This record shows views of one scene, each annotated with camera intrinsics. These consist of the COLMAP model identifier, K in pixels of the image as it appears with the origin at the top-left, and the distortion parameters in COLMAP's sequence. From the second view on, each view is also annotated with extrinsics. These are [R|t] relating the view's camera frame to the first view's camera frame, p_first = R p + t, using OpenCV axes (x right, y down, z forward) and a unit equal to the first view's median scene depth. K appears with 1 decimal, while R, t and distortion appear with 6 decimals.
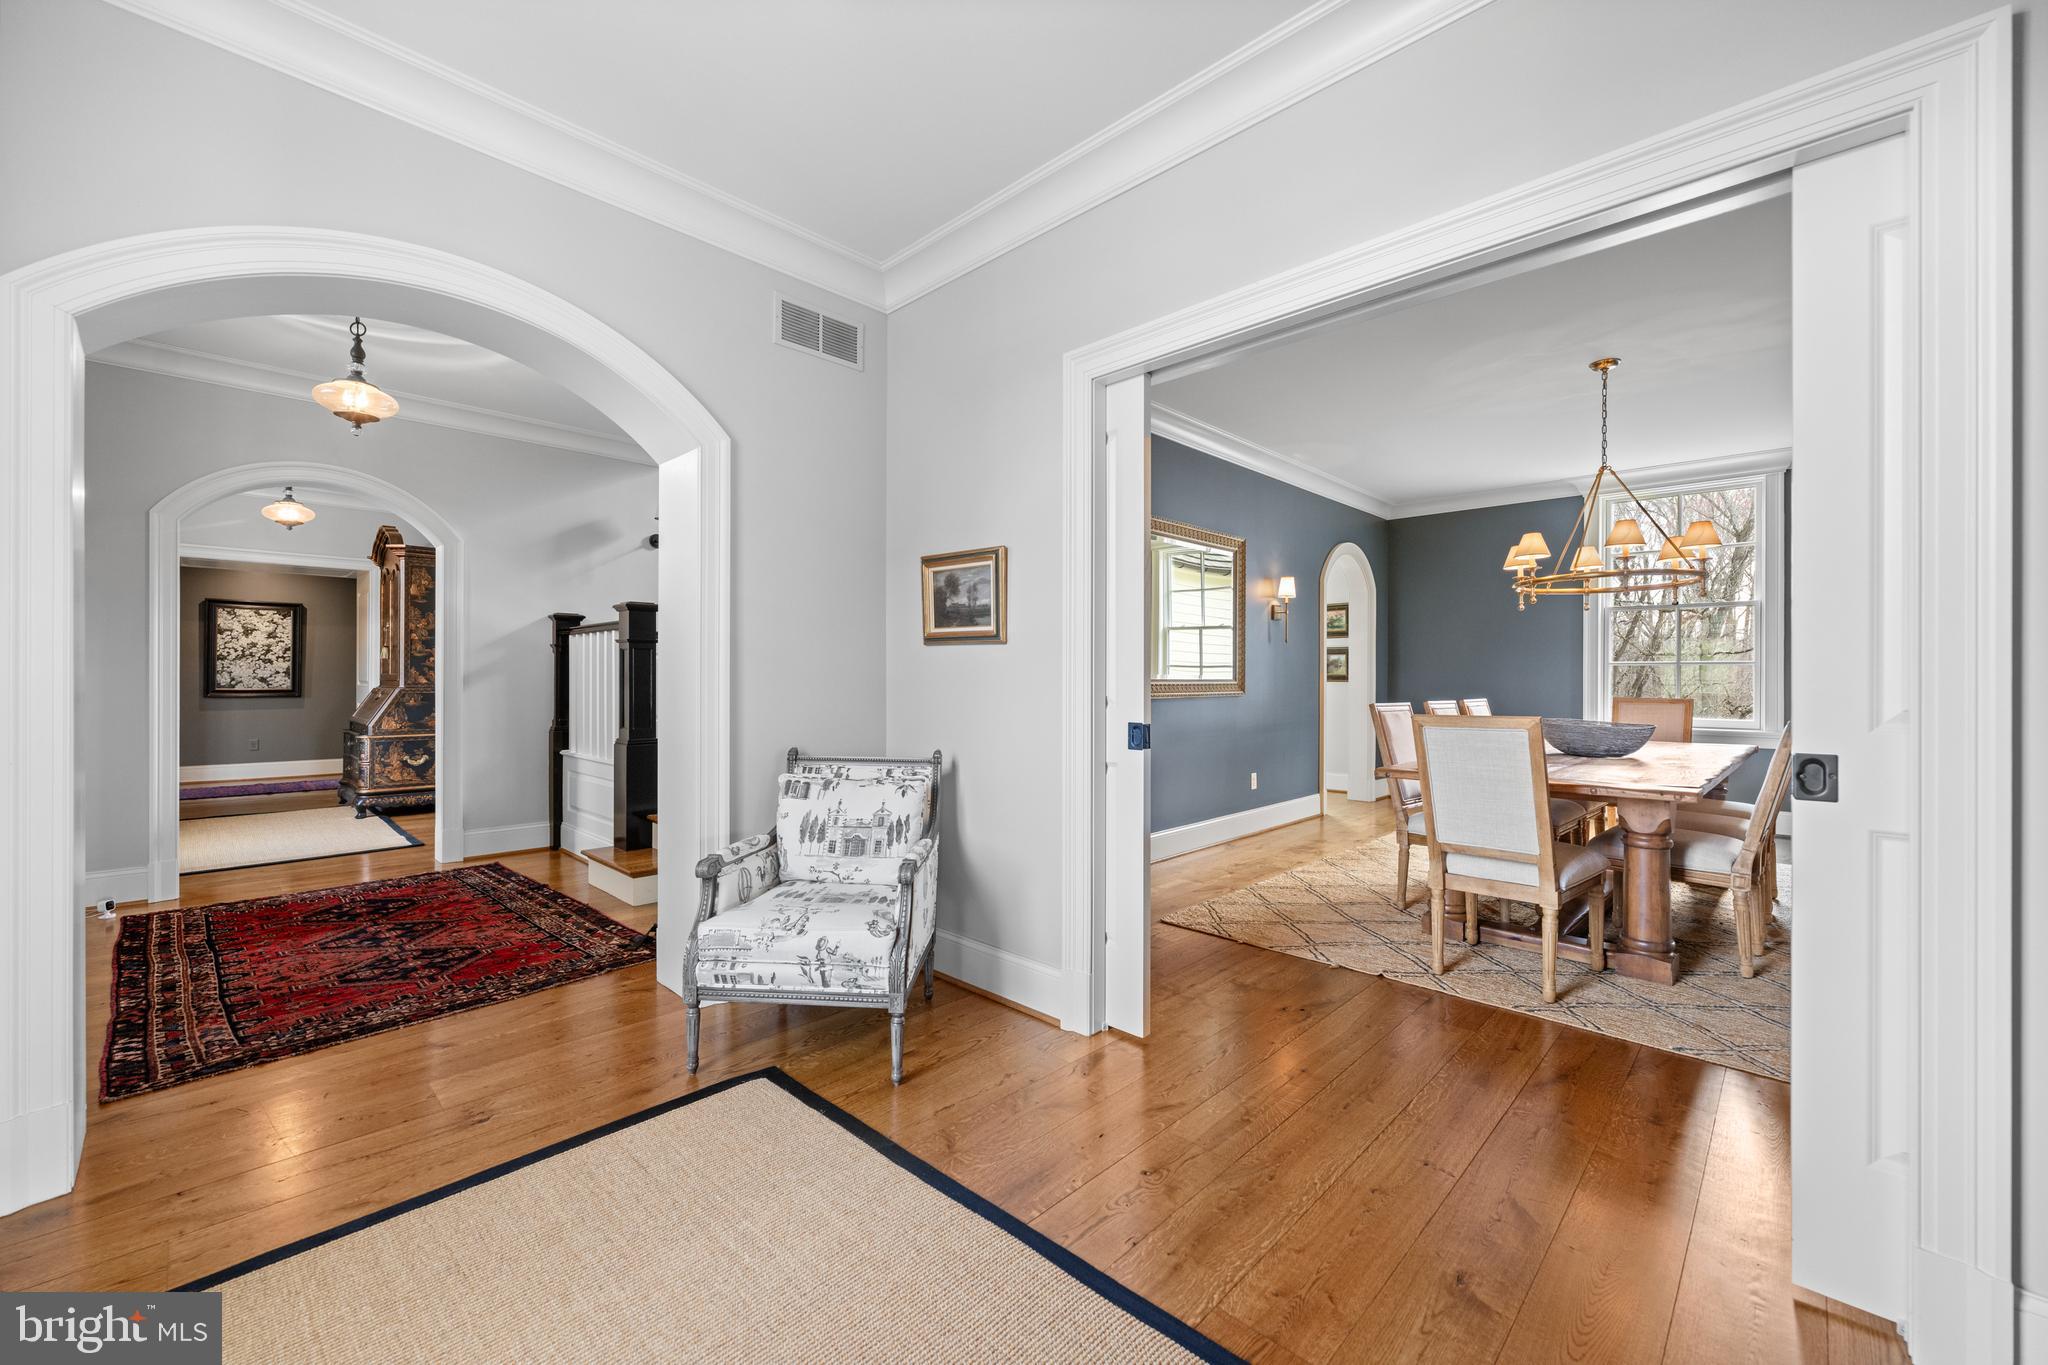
lens RADIAL K [[807.3, 0, 1018.2], [0, 807.3, 676.7], [0, 0, 1]] dist [-0.000088, -0.000001]
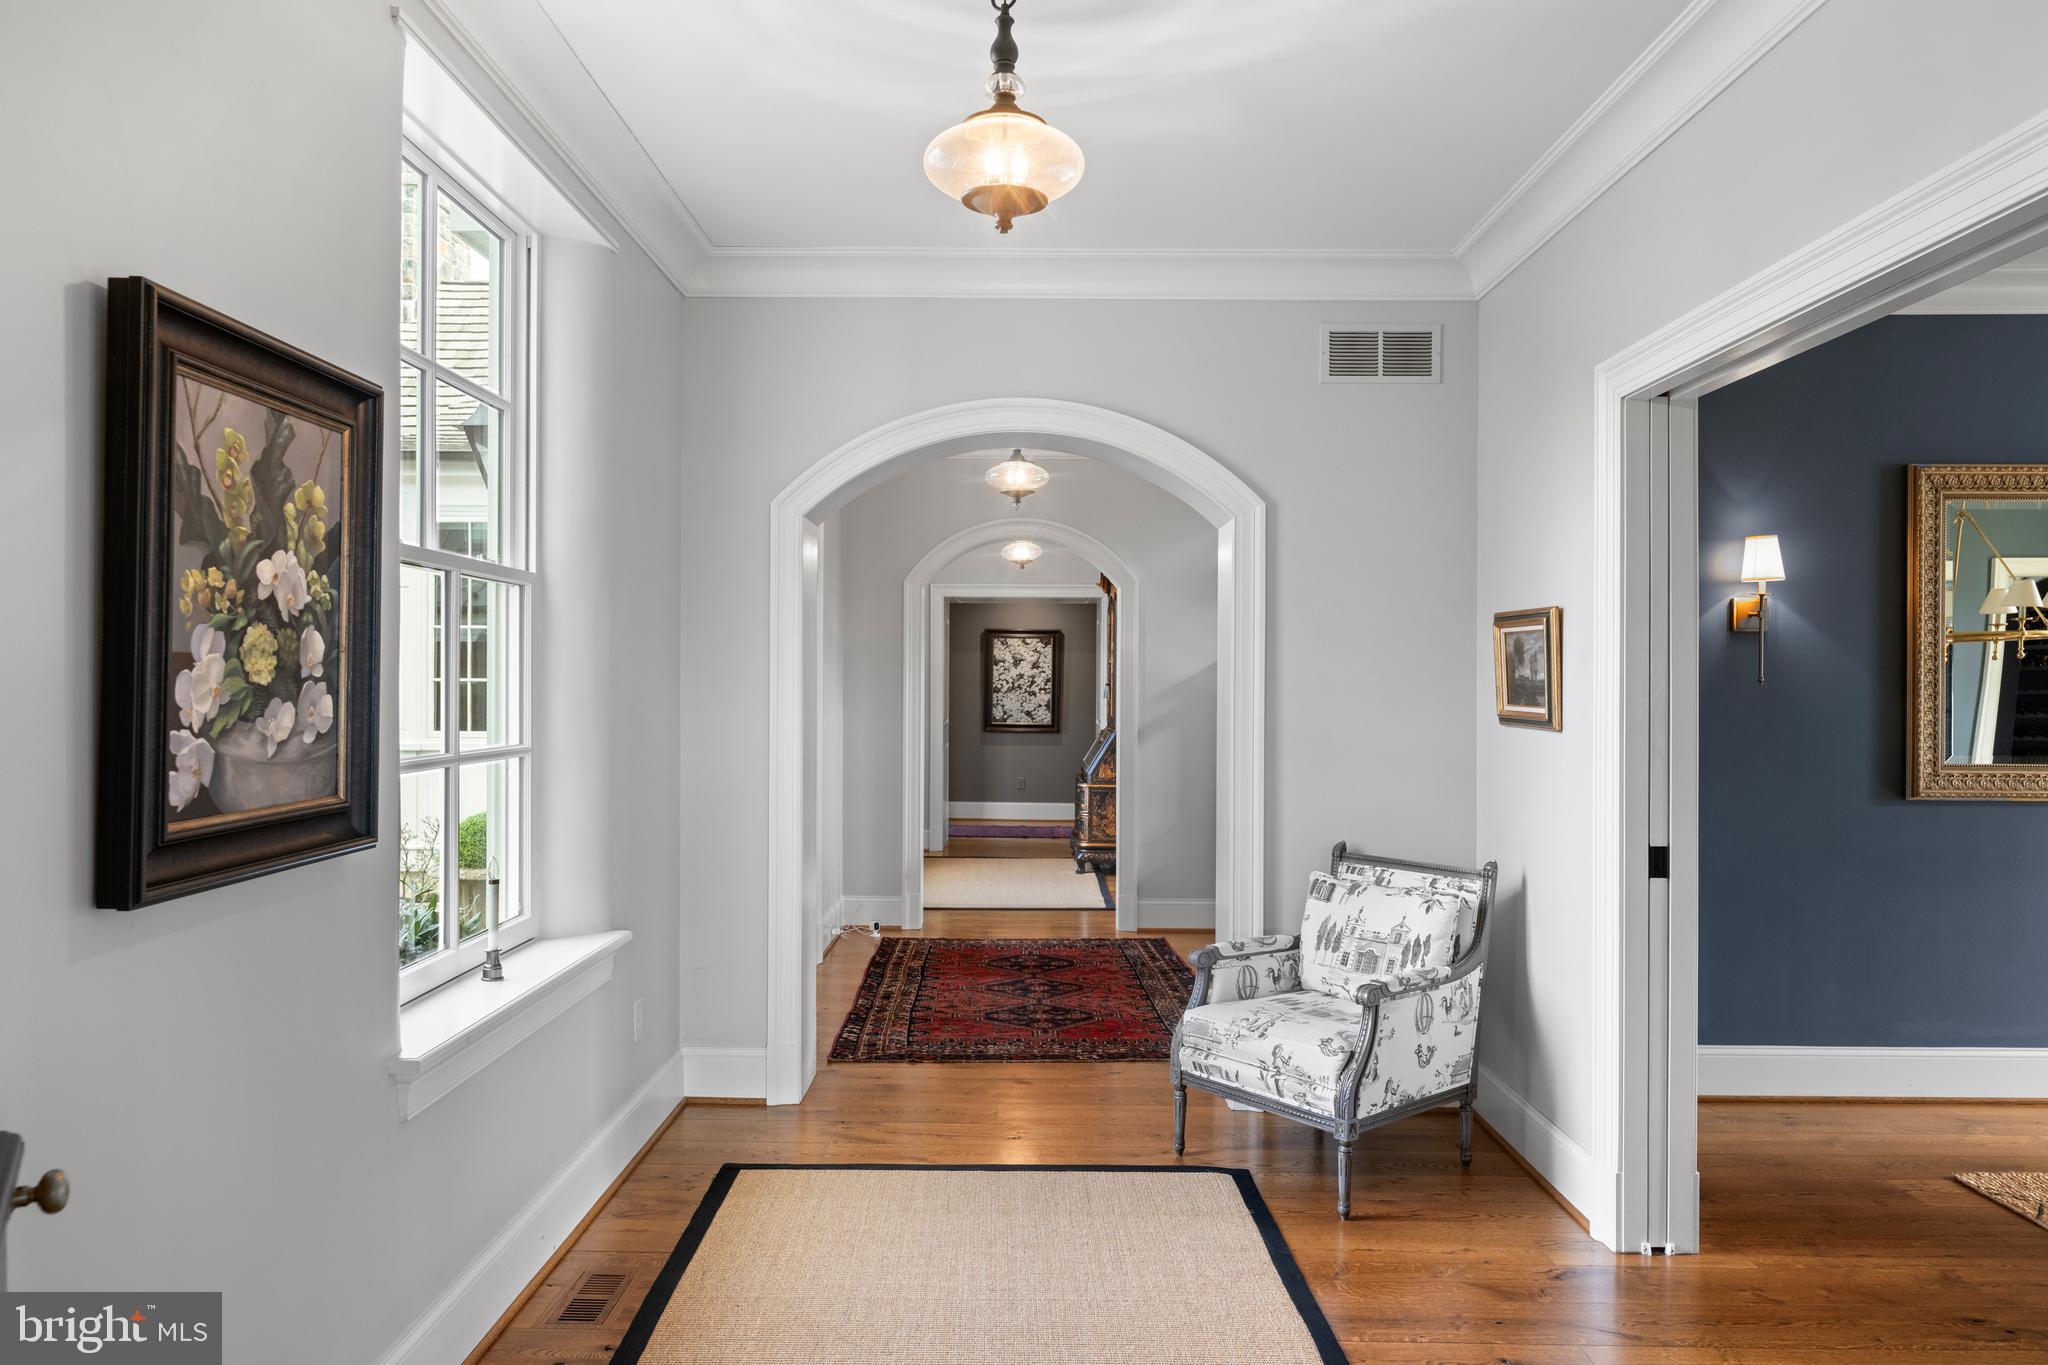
lens RADIAL K [[1349.8, 0, 1024.0], [0, 1349.8, 682.5], [0, 0, 1]] dist [-0.000748, -0.000972]
pose [[0.696825, 0.000206, -0.717241, 0.375633], [-0.004667, 0.999980, -0.004247, -0.054550], [0.717226, 0.006307, 0.696812, -0.184831]]
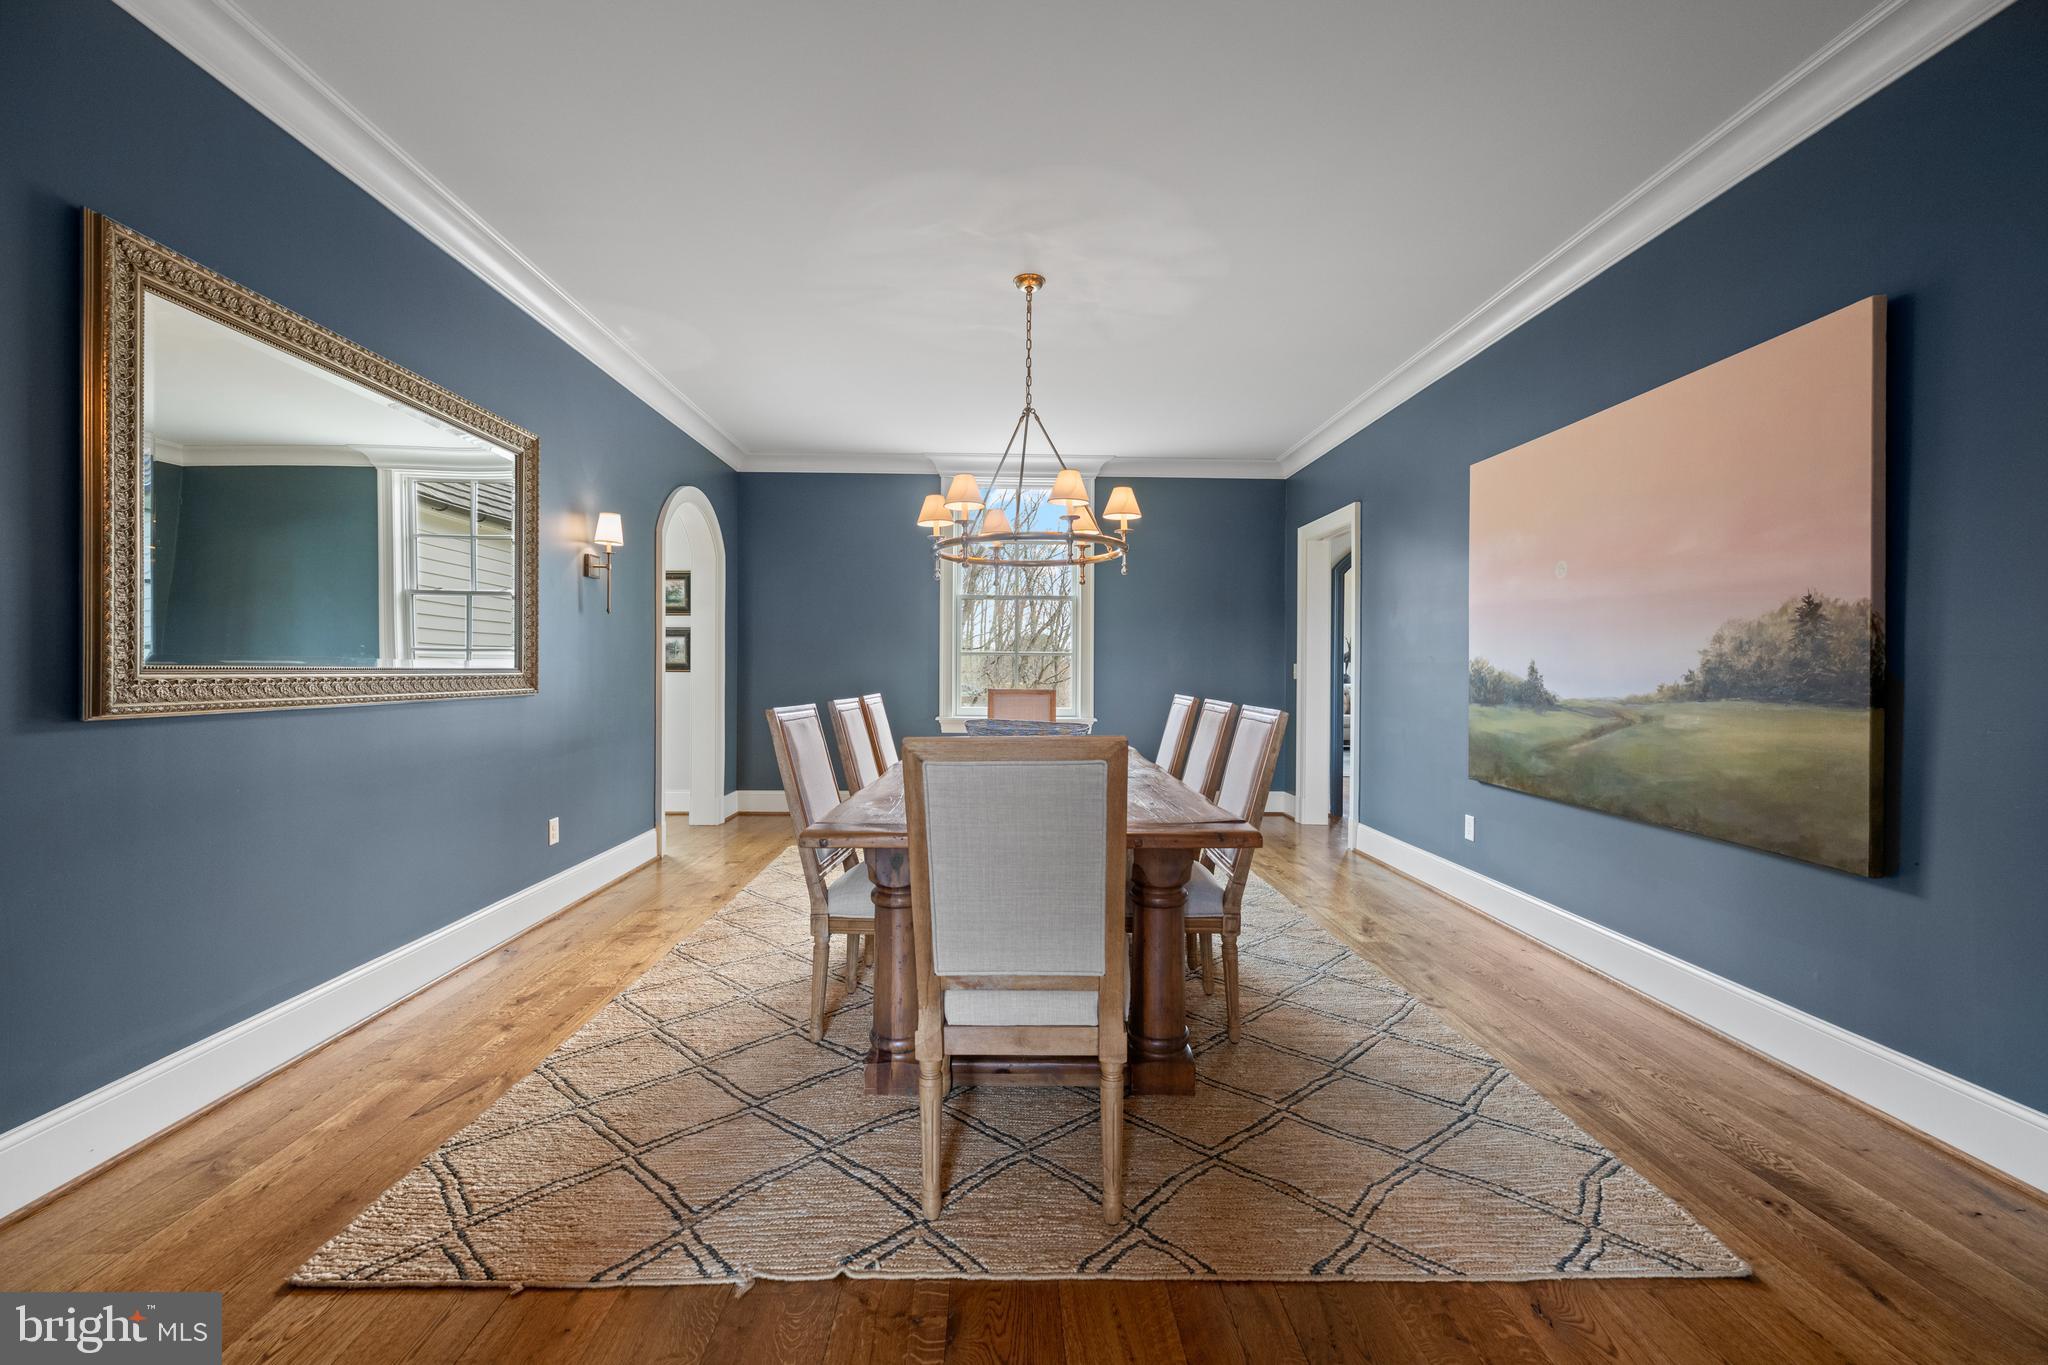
lens RADIAL K [[822.8, 0, 1024.3], [0, 822.8, 673.8], [0, 0, 1]] dist [0.000424, 0.000093]
pose [[0.694879, -0.001938, 0.719124, 0.124582], [-0.003968, 0.999971, 0.006529, 0.002352], [-0.719116, -0.007390, 0.694851, 0.423702]]
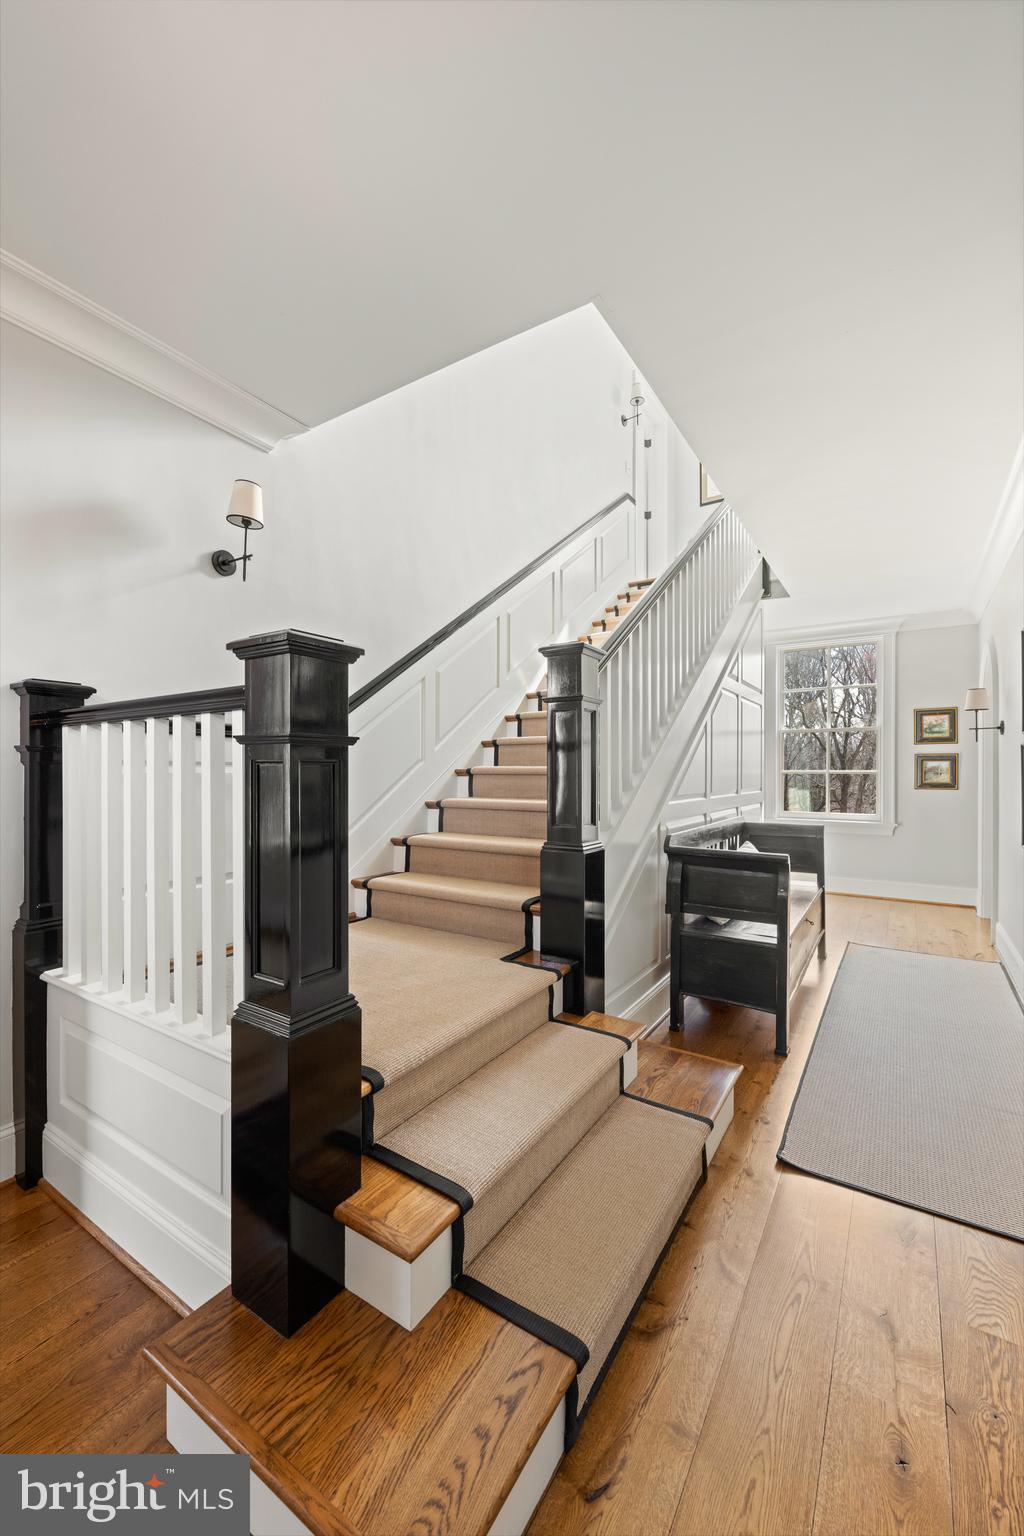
lens RADIAL K [[610.0, 0, 515.2], [0, 610.0, 772.4], [0, 0, 1]] dist [0.000330, 0.000202]
pose [[0.980633, -0.001877, 0.195845, -0.465894], [0.001726, 0.999998, 0.000944, -0.031115], [-0.195847, -0.000588, 0.980634, 0.760724]]
